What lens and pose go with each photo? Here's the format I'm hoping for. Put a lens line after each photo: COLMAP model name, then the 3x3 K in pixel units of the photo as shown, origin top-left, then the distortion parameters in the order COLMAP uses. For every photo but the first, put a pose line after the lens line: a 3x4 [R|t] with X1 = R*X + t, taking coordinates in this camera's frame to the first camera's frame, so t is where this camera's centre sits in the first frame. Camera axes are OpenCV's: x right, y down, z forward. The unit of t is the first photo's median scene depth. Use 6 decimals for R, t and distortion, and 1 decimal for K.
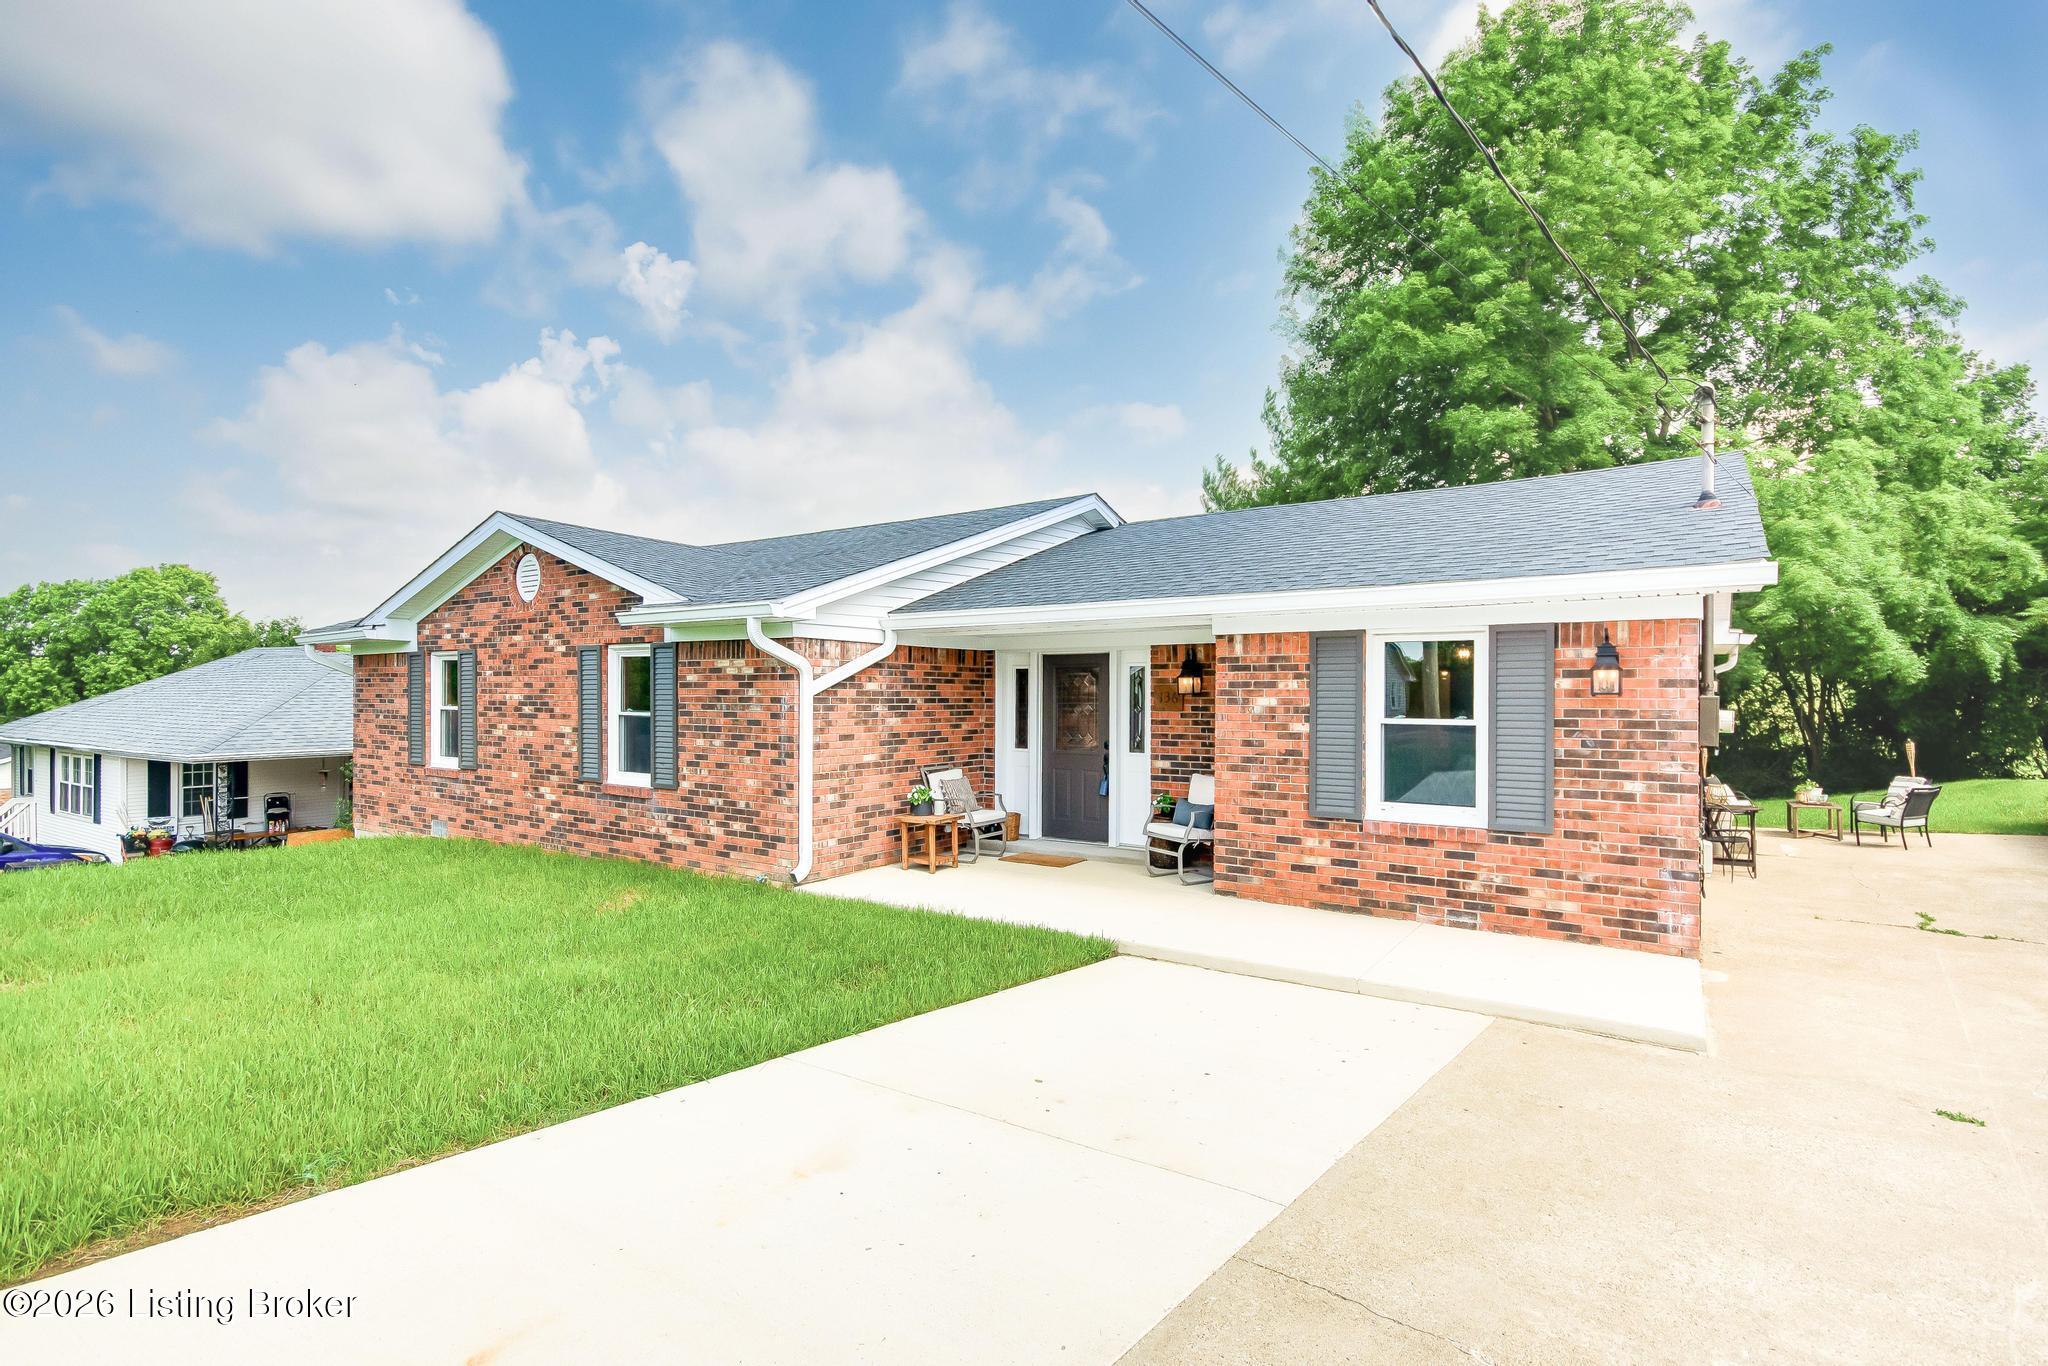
lens RADIAL K [[994.5, 0, 1024.7], [0, 994.5, 706.6], [0, 0, 1]] dist [-0.001217, -0.000093]
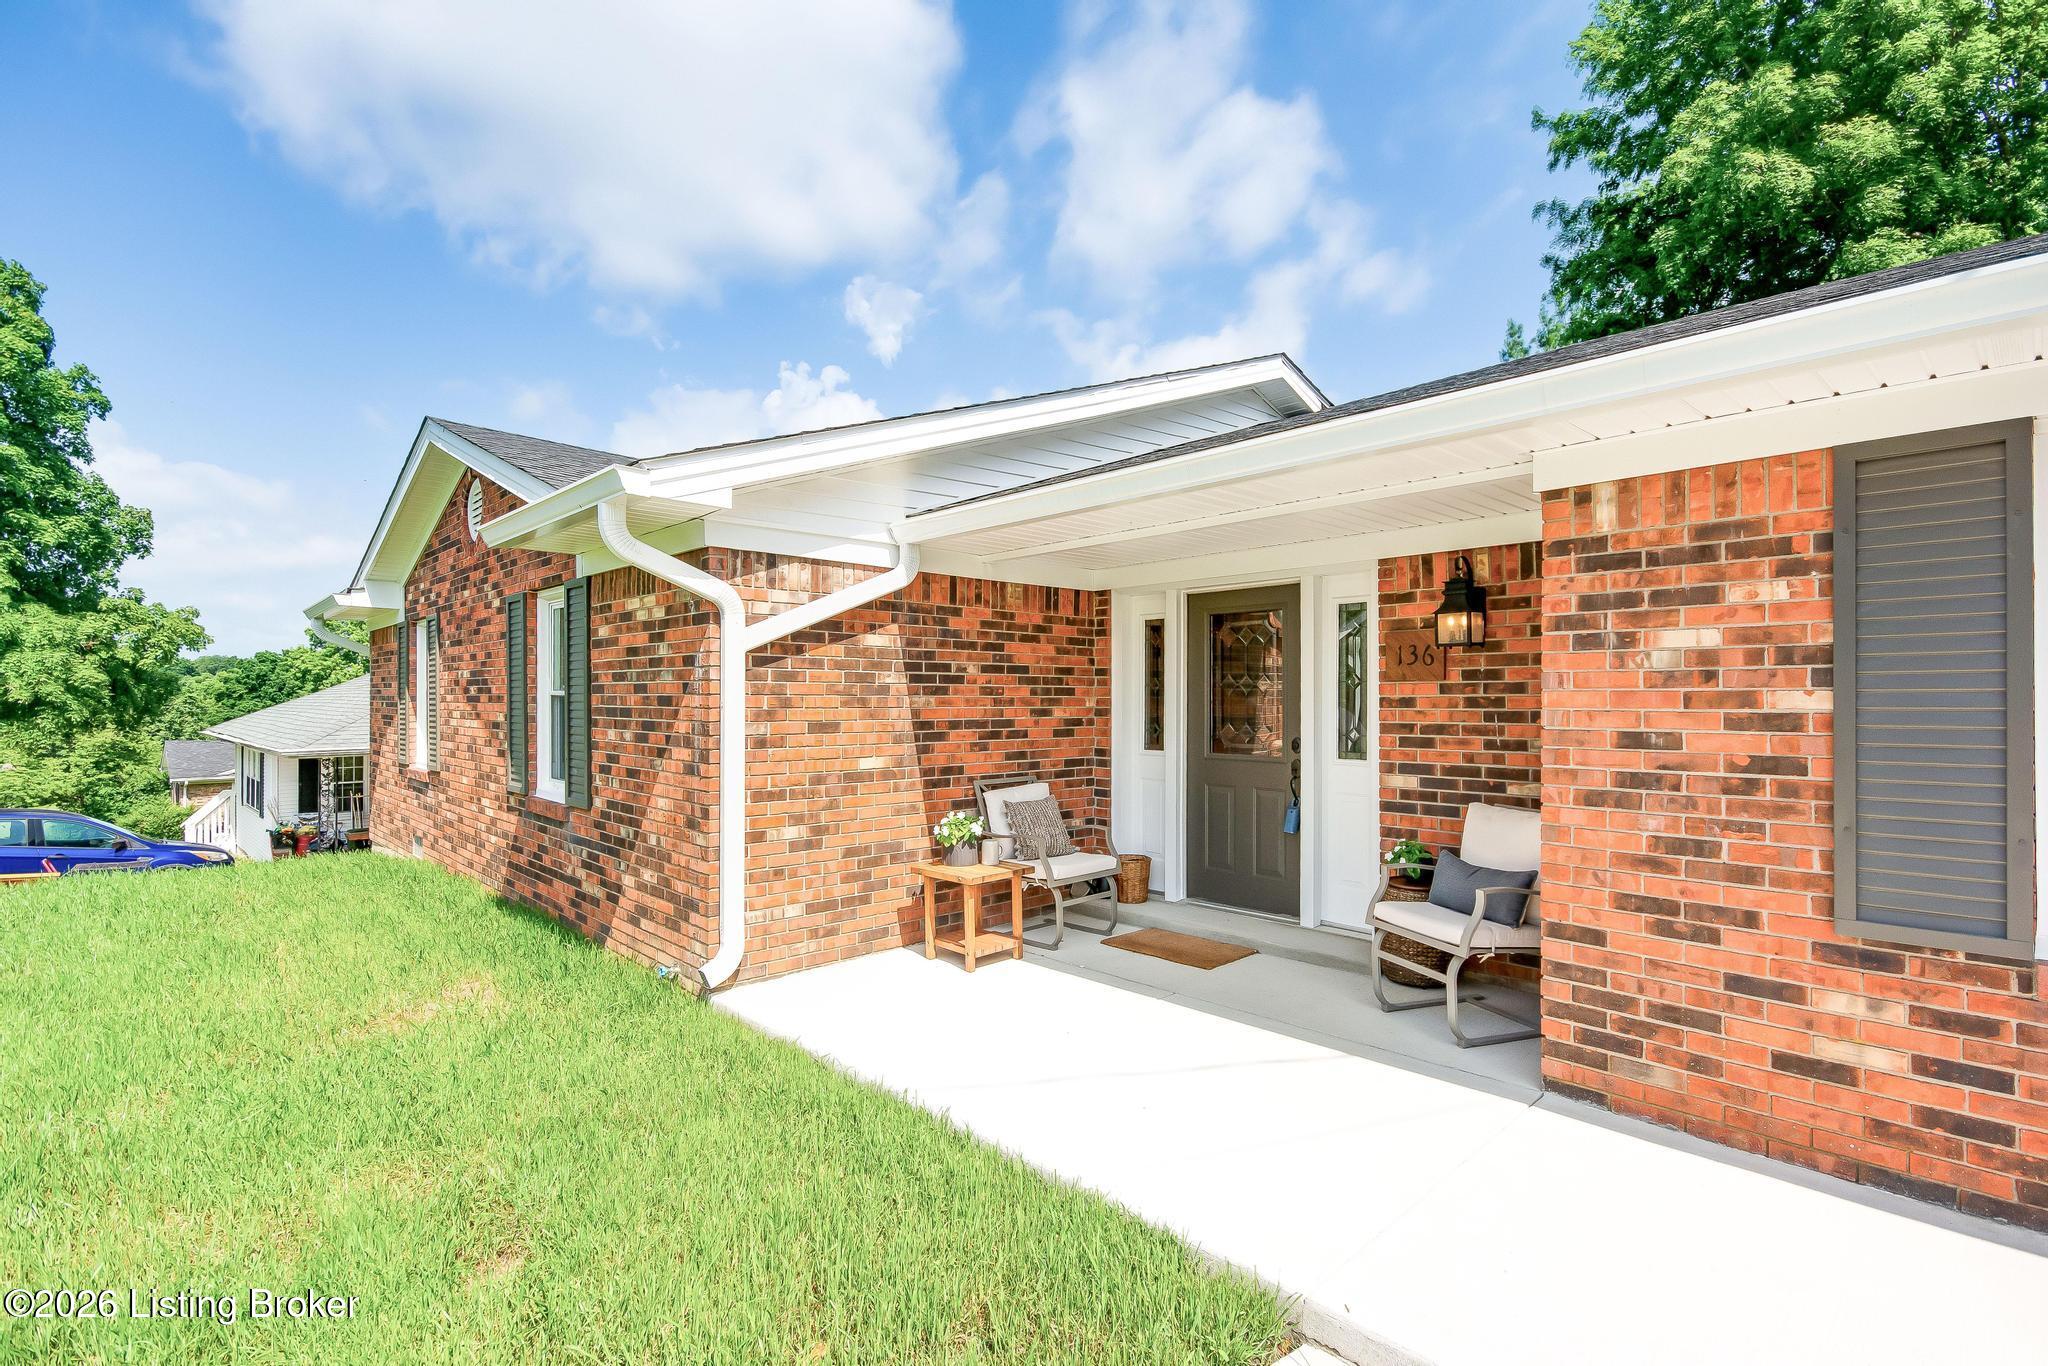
lens RADIAL K [[912.4, 0, 1037.2], [0, 912.4, 699.6], [0, 0, 1]] dist [0.007975, -0.000084]
pose [[0.976408, -0.003181, -0.215911, 0.054978], [0.000141, 0.999901, -0.014095, 0.021856], [0.215934, 0.013732, 0.976311, 0.497437]]
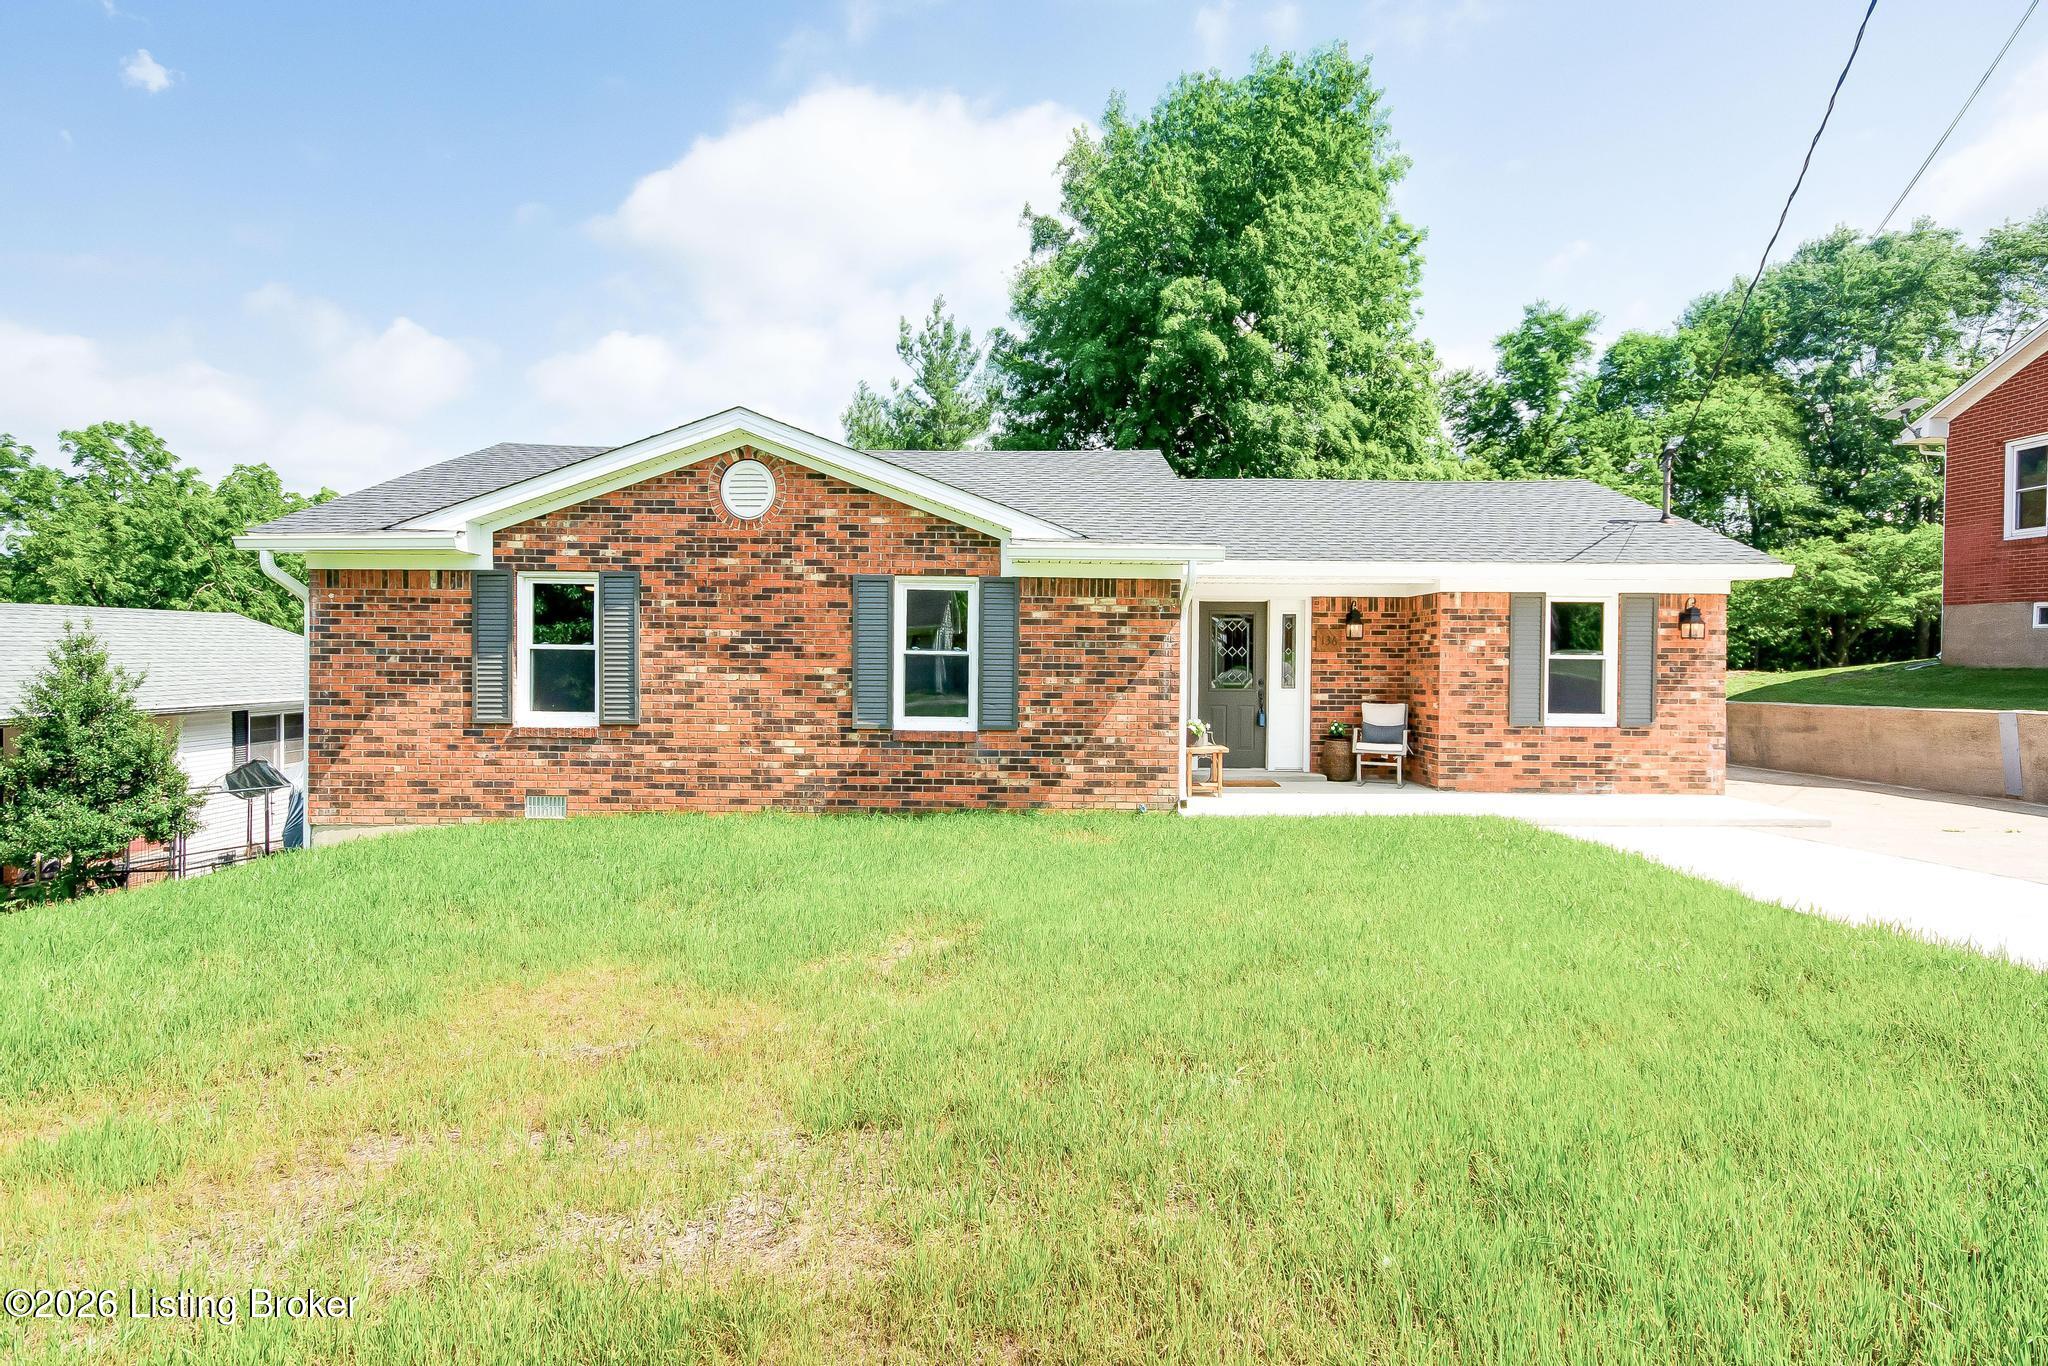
lens RADIAL K [[1243.2, 0, 1024.0], [0, 1243.2, 683.0], [0, 0, 1]] dist [-0.000902, 0.000165]
pose [[0.788728, -0.009948, 0.614661, -1.095750], [0.003131, 0.999921, 0.012166, 0.023129], [-0.614734, -0.007671, 0.788697, 0.045805]]
